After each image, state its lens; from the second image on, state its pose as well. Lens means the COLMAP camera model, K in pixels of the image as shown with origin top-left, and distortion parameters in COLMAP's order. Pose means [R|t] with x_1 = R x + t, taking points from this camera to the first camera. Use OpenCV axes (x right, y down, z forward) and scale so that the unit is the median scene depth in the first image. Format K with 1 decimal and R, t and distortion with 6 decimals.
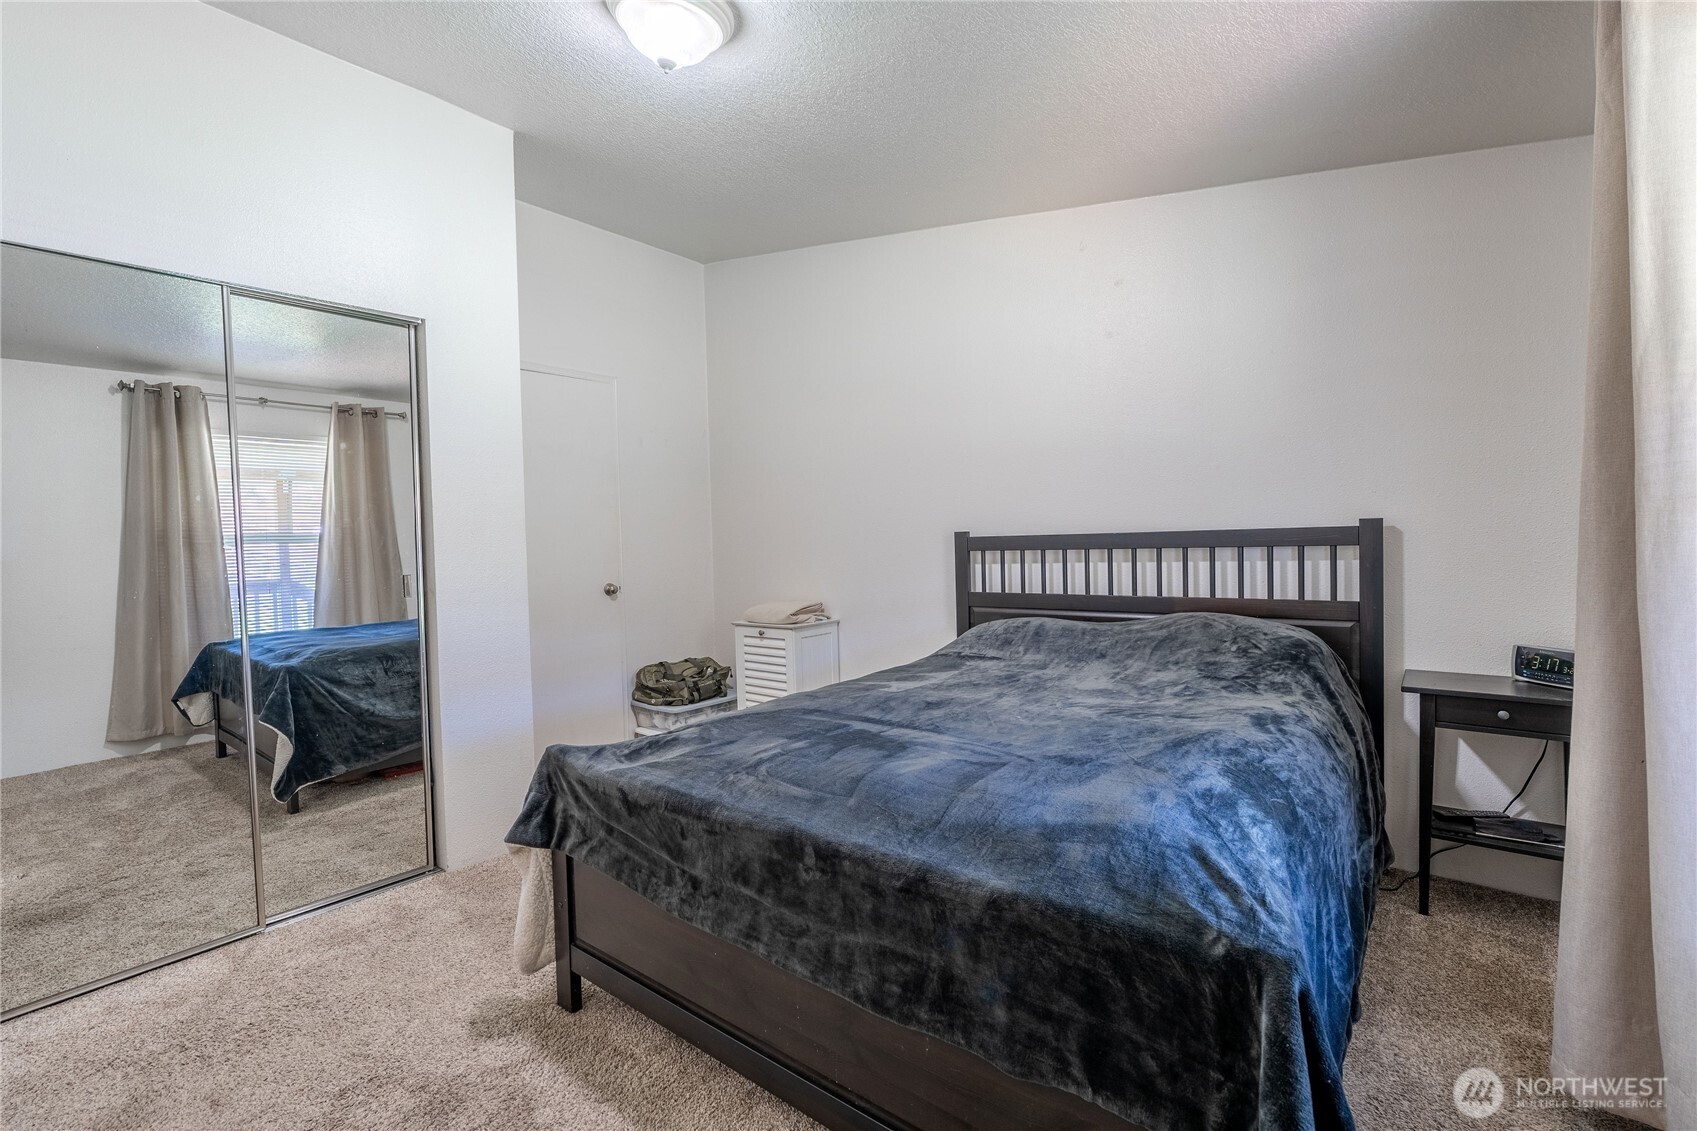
lens RADIAL K [[752.7, 0, 844.6], [0, 752.7, 563.3], [0, 0, 1]] dist [-0.006748, 0.000832]
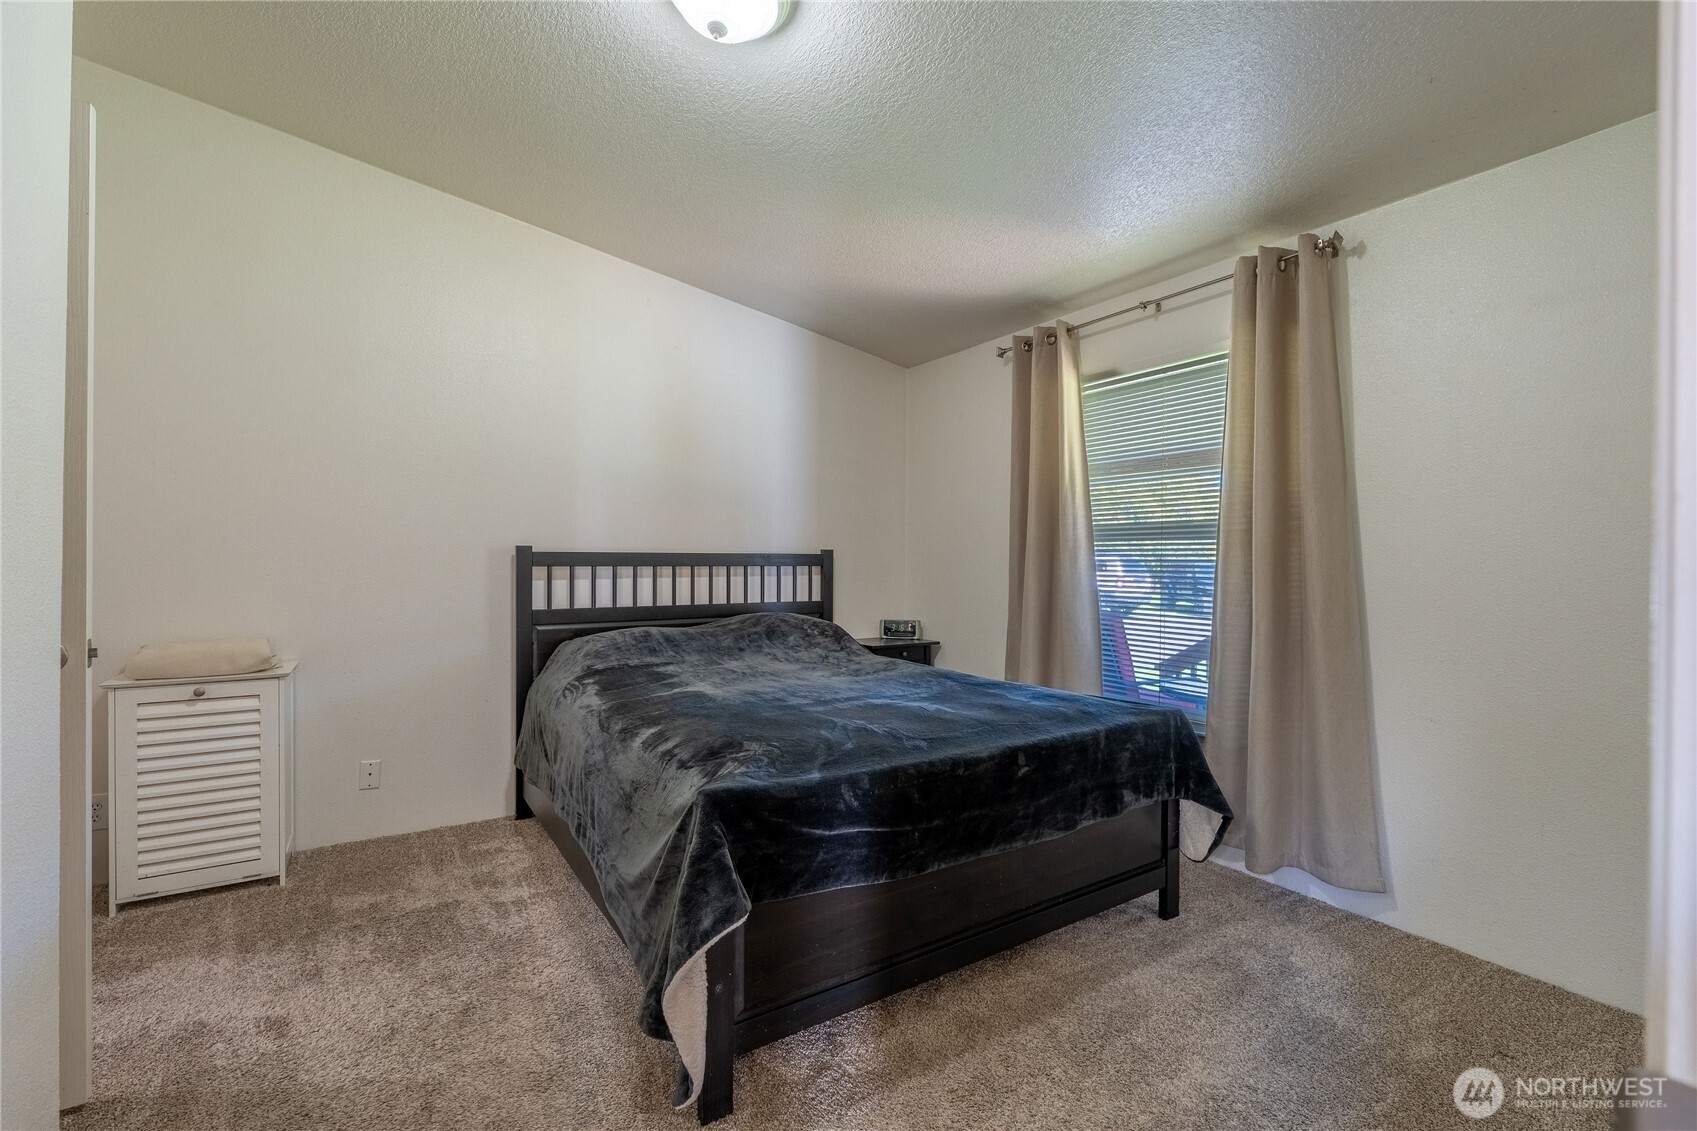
lens RADIAL K [[752.7, 0, 844.6], [0, 752.7, 563.3], [0, 0, 1]] dist [-0.006748, 0.000832]
pose [[0.297634, 0.020420, 0.954462, -0.685999], [0.009752, 0.999654, -0.024428, 0.007842], [-0.954630, 0.016578, 0.297332, 0.383400]]
